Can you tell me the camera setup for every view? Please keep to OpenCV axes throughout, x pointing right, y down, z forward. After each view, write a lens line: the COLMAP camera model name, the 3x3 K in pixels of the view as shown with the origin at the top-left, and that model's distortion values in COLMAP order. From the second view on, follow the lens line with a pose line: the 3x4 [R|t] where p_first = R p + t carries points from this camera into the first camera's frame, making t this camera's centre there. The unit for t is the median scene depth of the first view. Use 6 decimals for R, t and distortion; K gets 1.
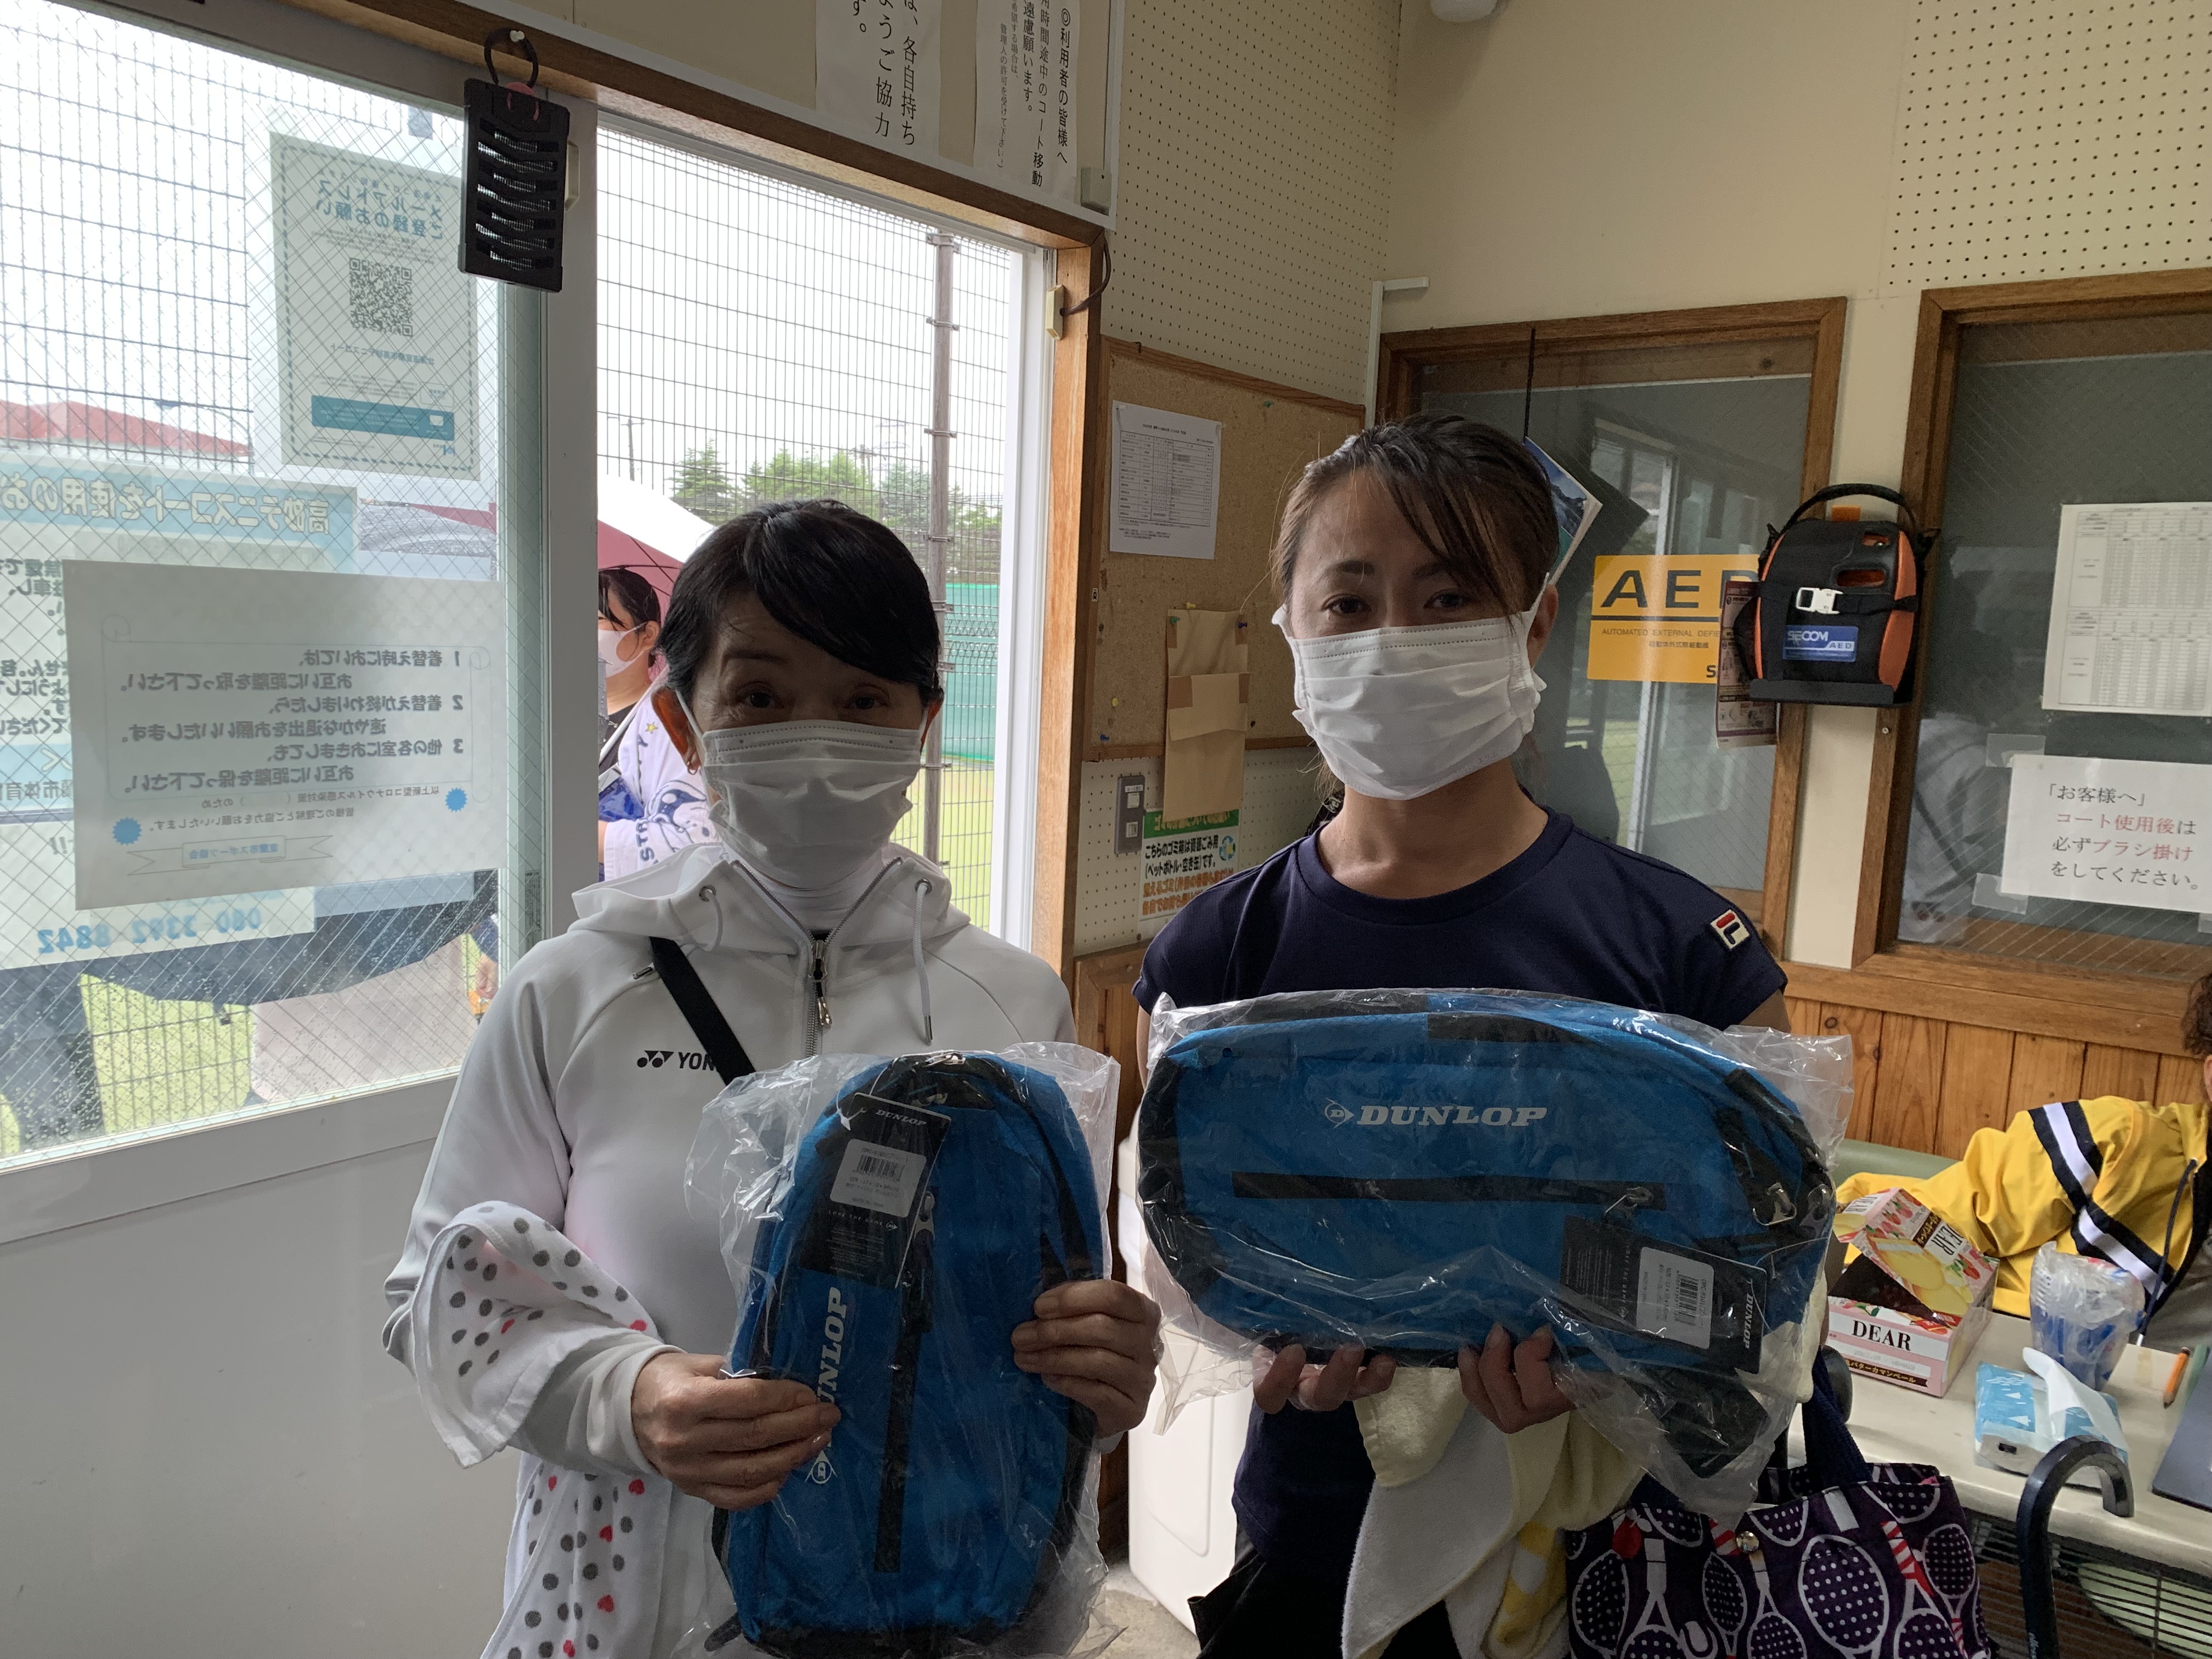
lens RADIAL K [[1700.8, 0, 1077.7], [0, 1700.8, 843.9], [0, 0, 1]] dist [0.021257, -0.020886]
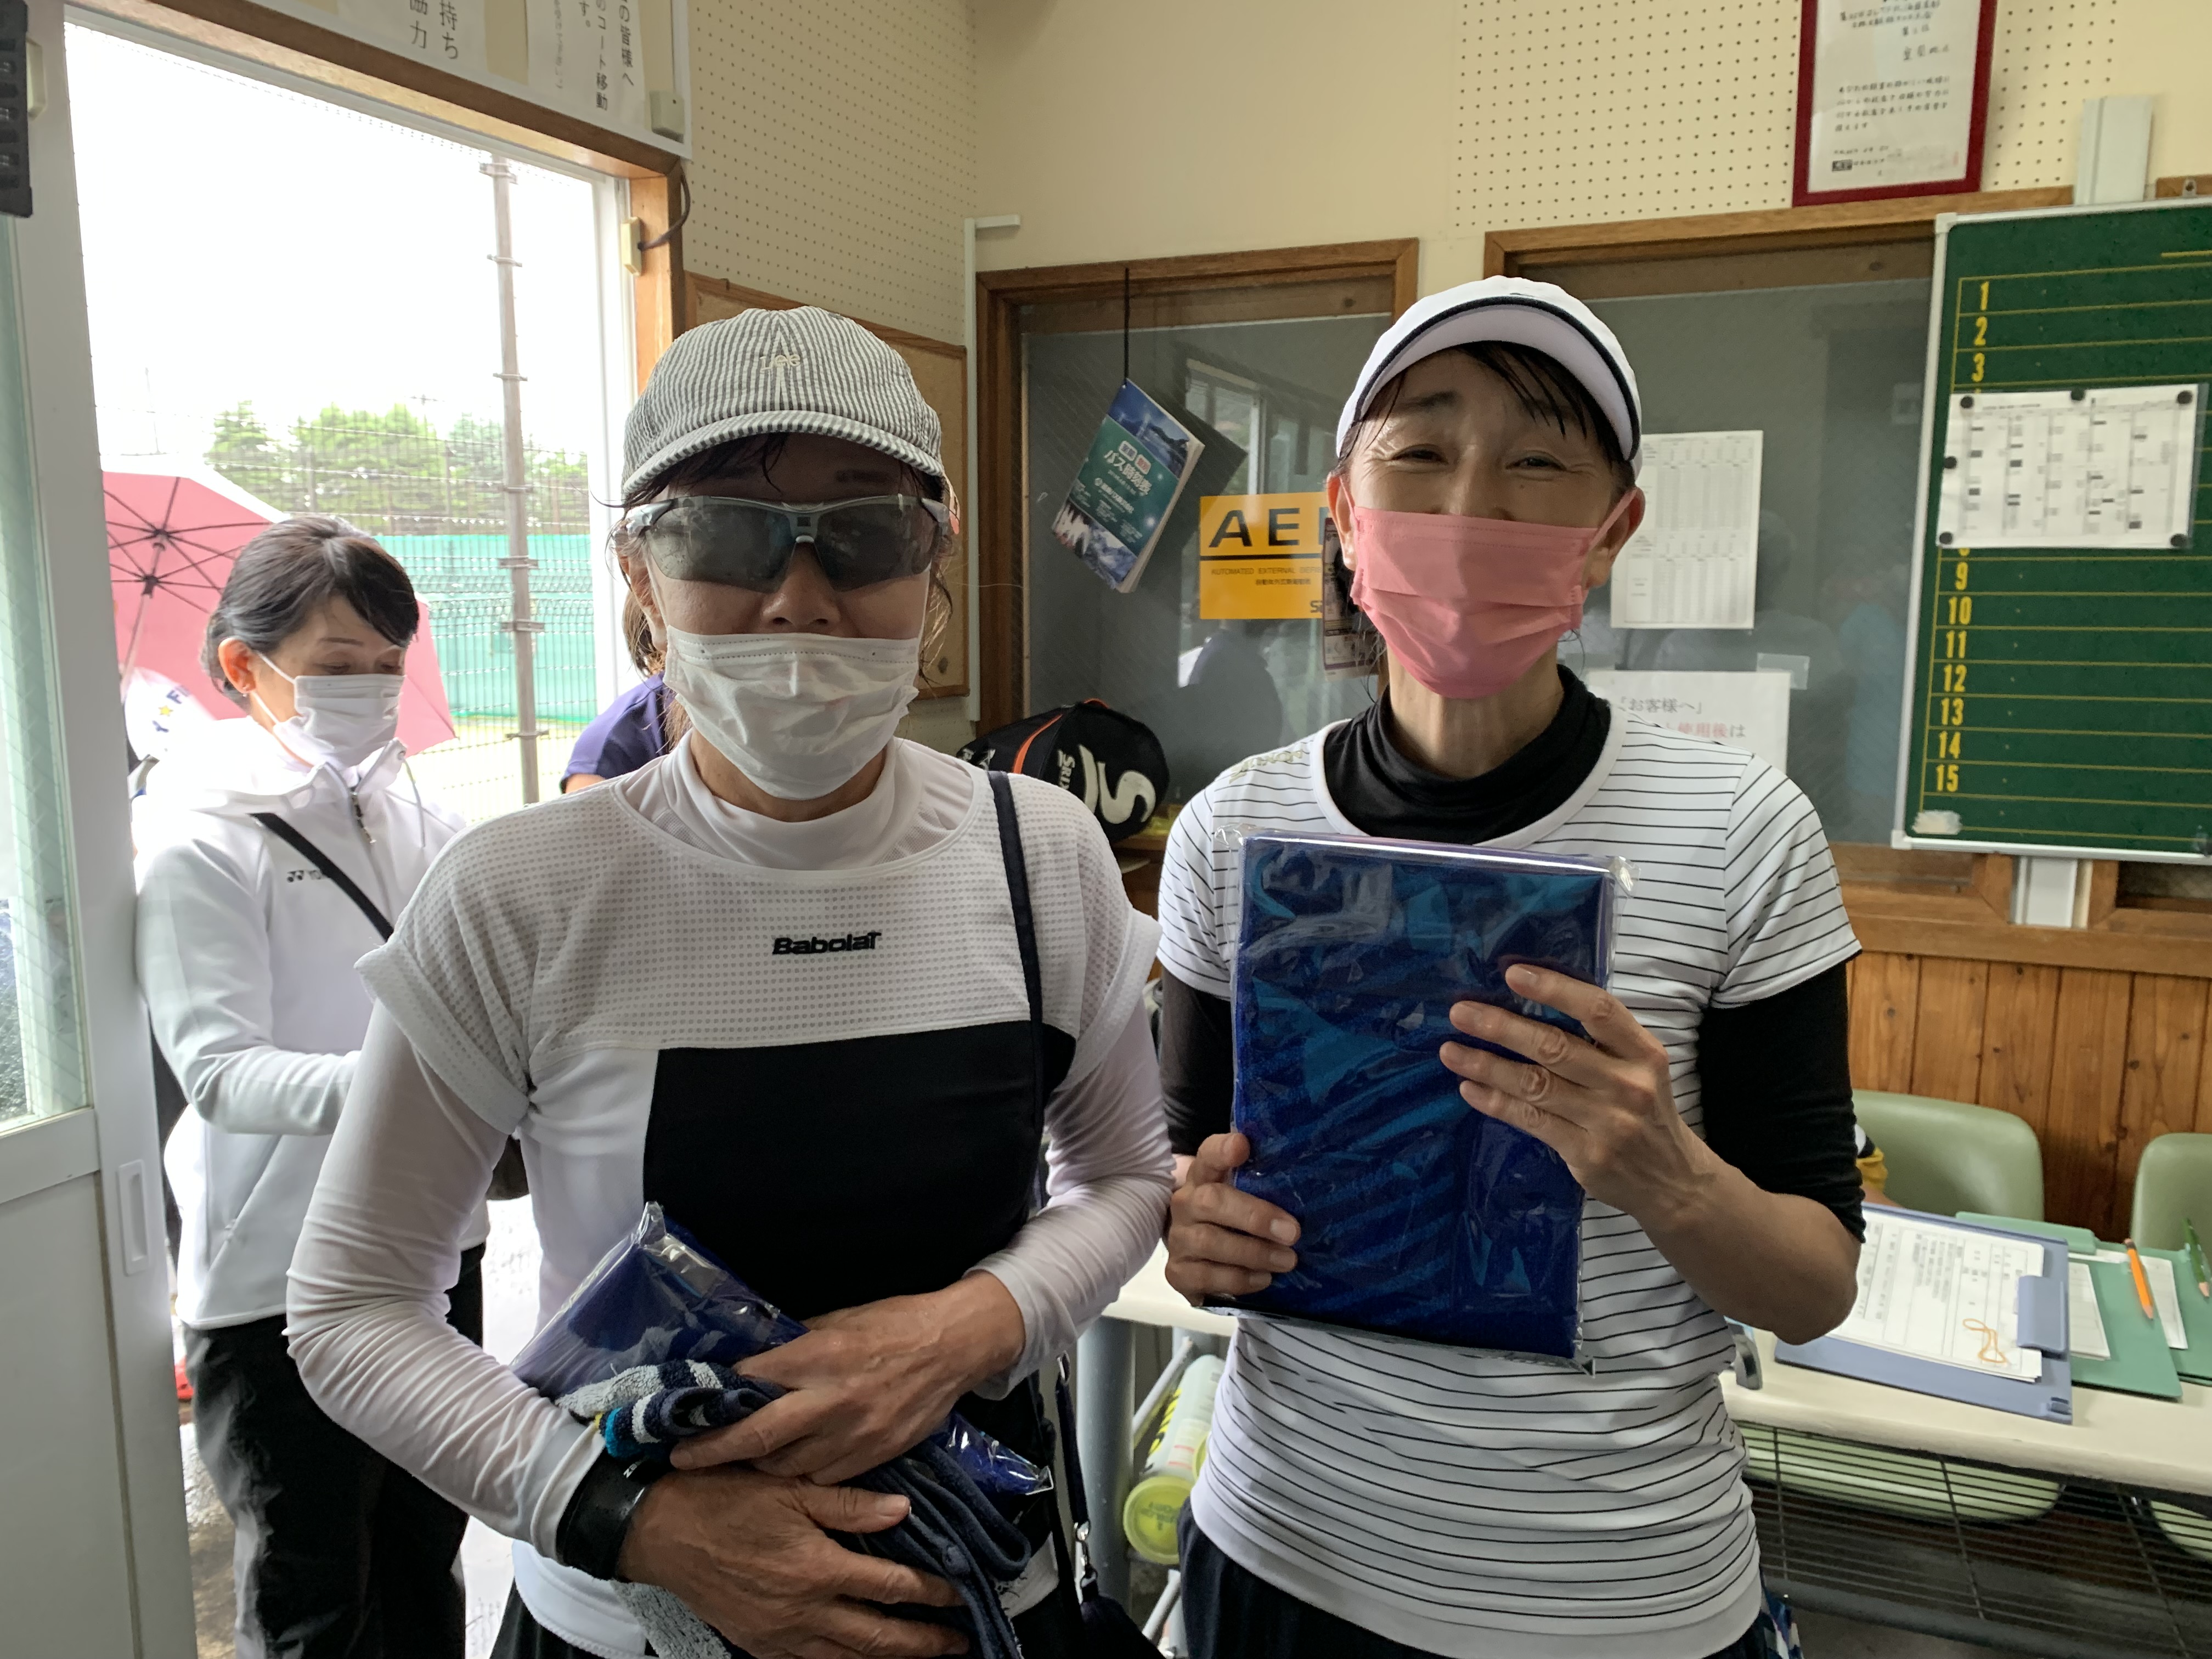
lens RADIAL K [[1700.8, 0, 1088.2], [0, 1700.8, 826.2], [0, 0, 1]] dist [0.021257, -0.020886]
pose [[0.971496, -0.070721, 0.226262, -0.004719], [0.065600, 0.997392, 0.030082, -0.009119], [-0.227799, -0.014382, 0.973602, 0.034435]]
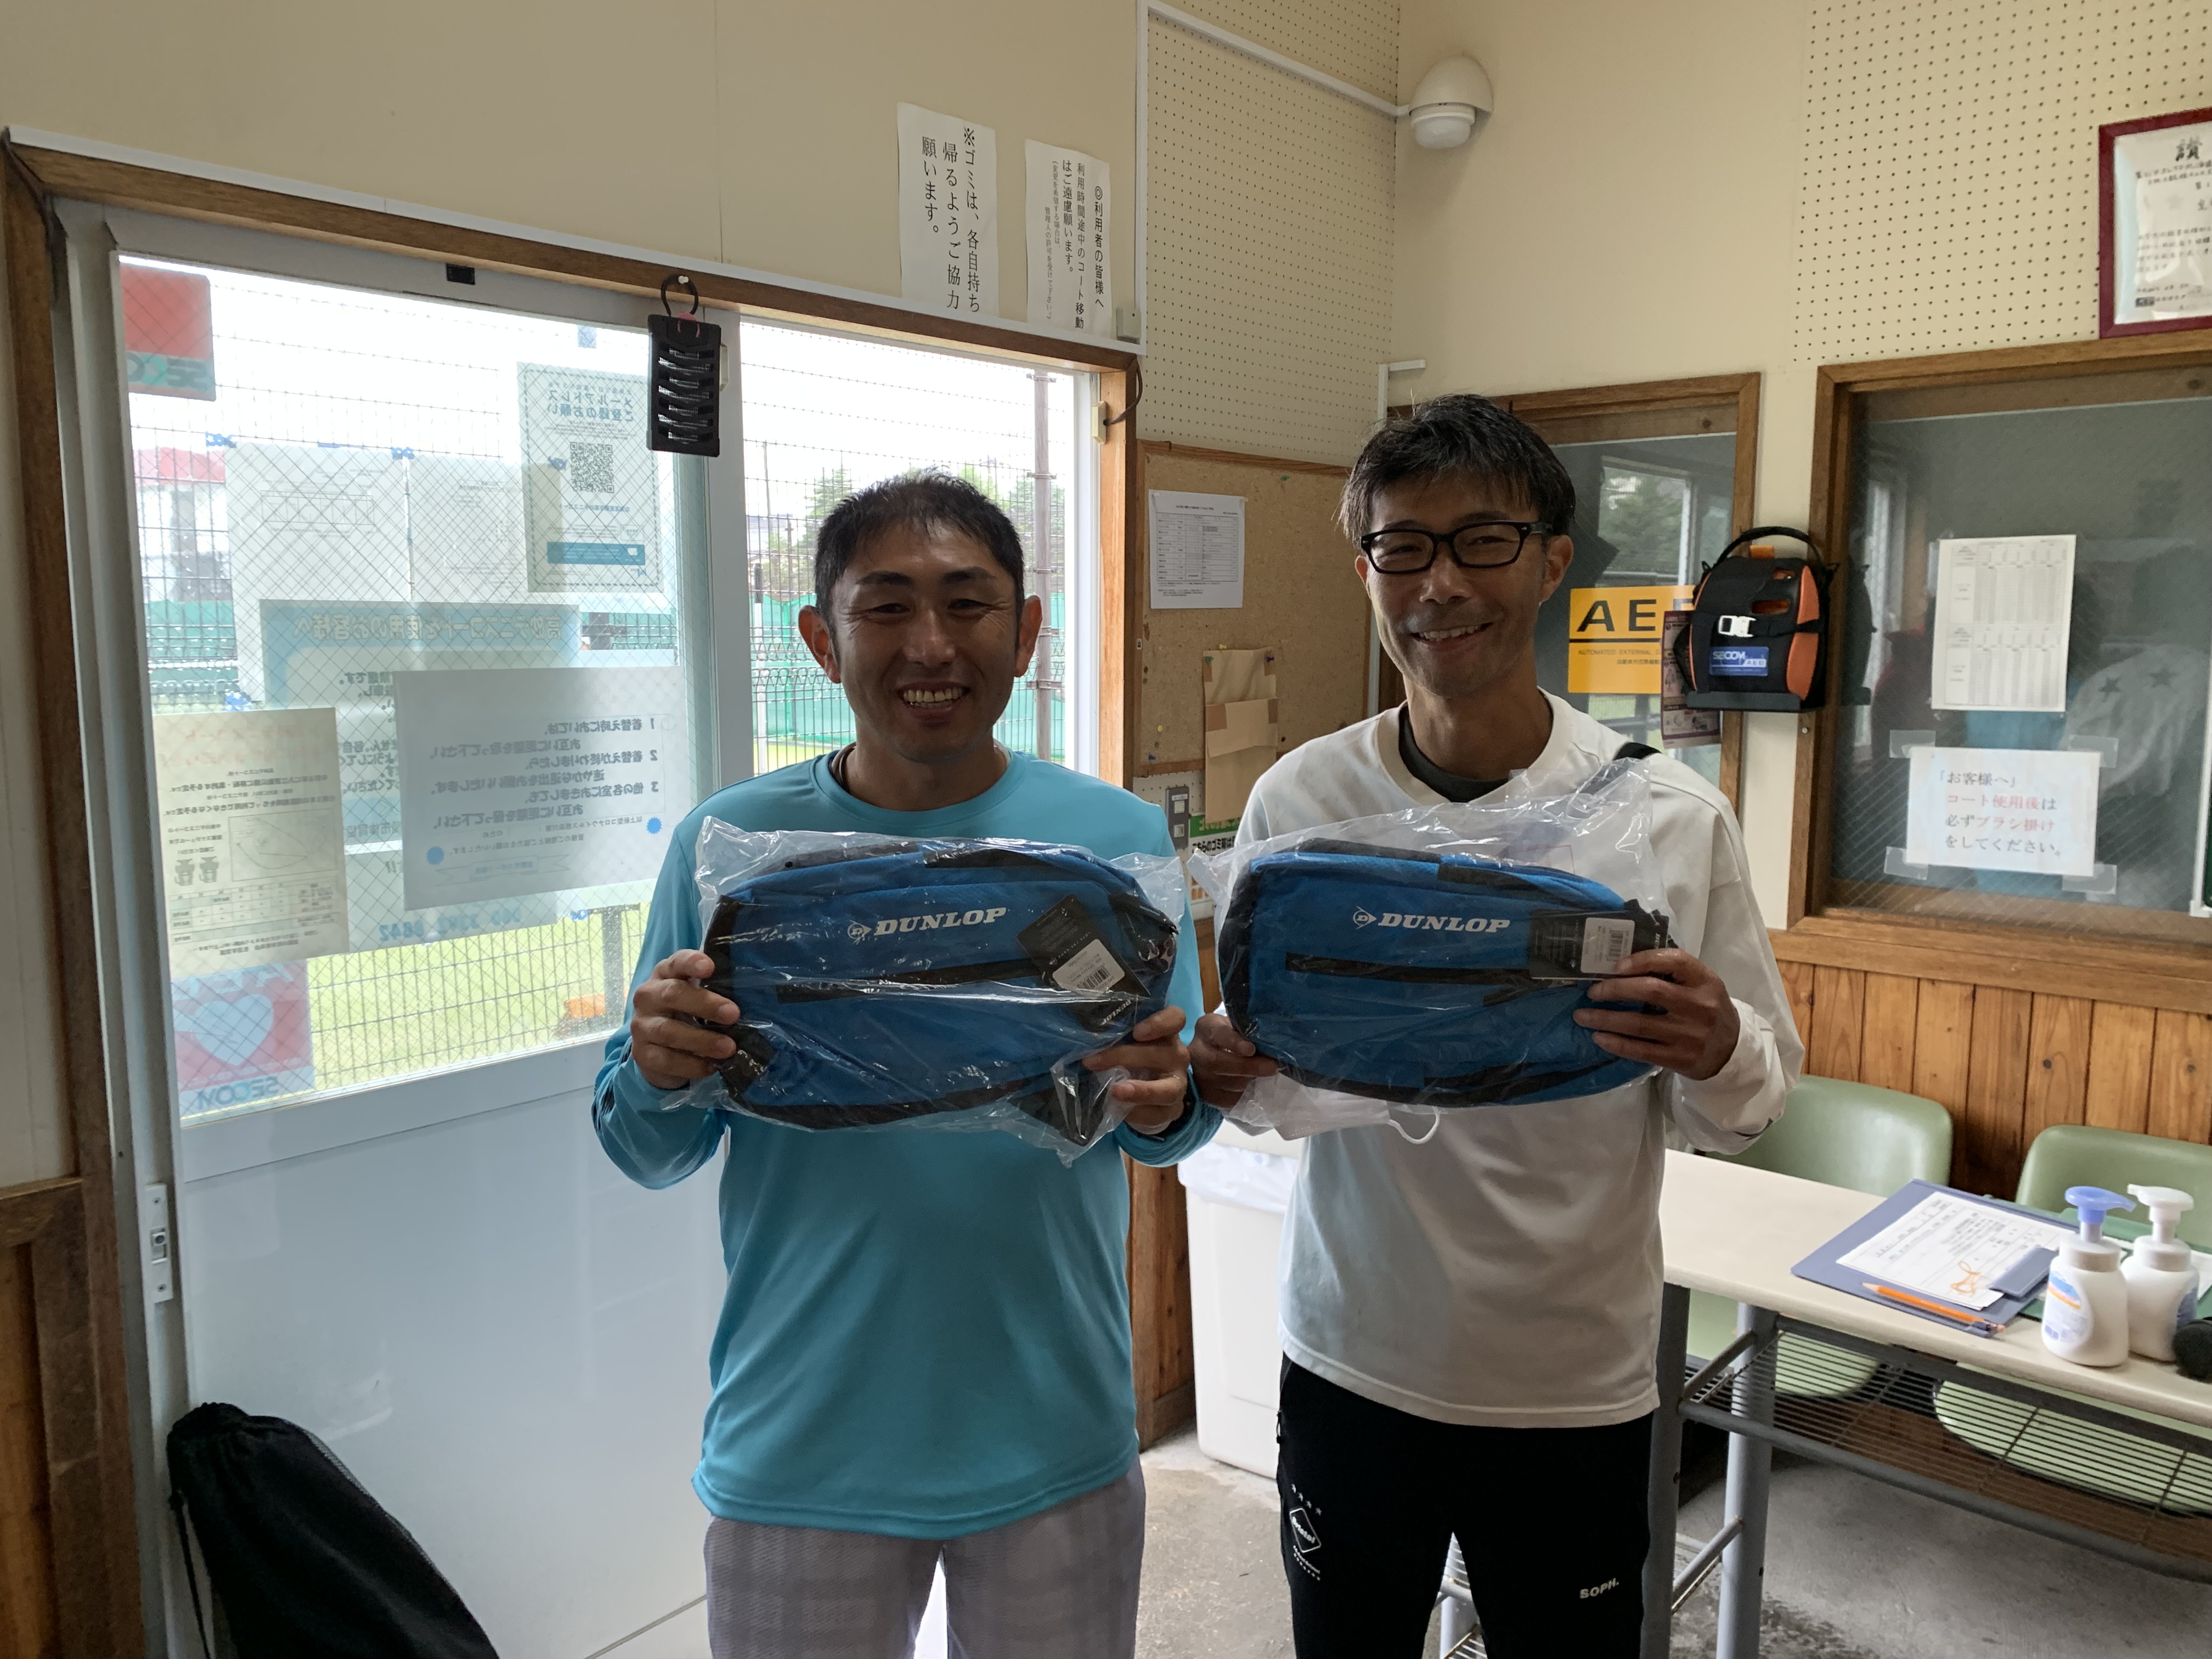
lens RADIAL K [[1700.8, 0, 1109.2], [0, 1700.8, 837.5], [0, 0, 1]] dist [0.021257, -0.020886]
pose [[0.997546, -0.029198, -0.063641, 0.064729], [0.028975, 0.999570, -0.004416, 0.000095], [0.063743, 0.002561, 0.997963, -0.252252]]
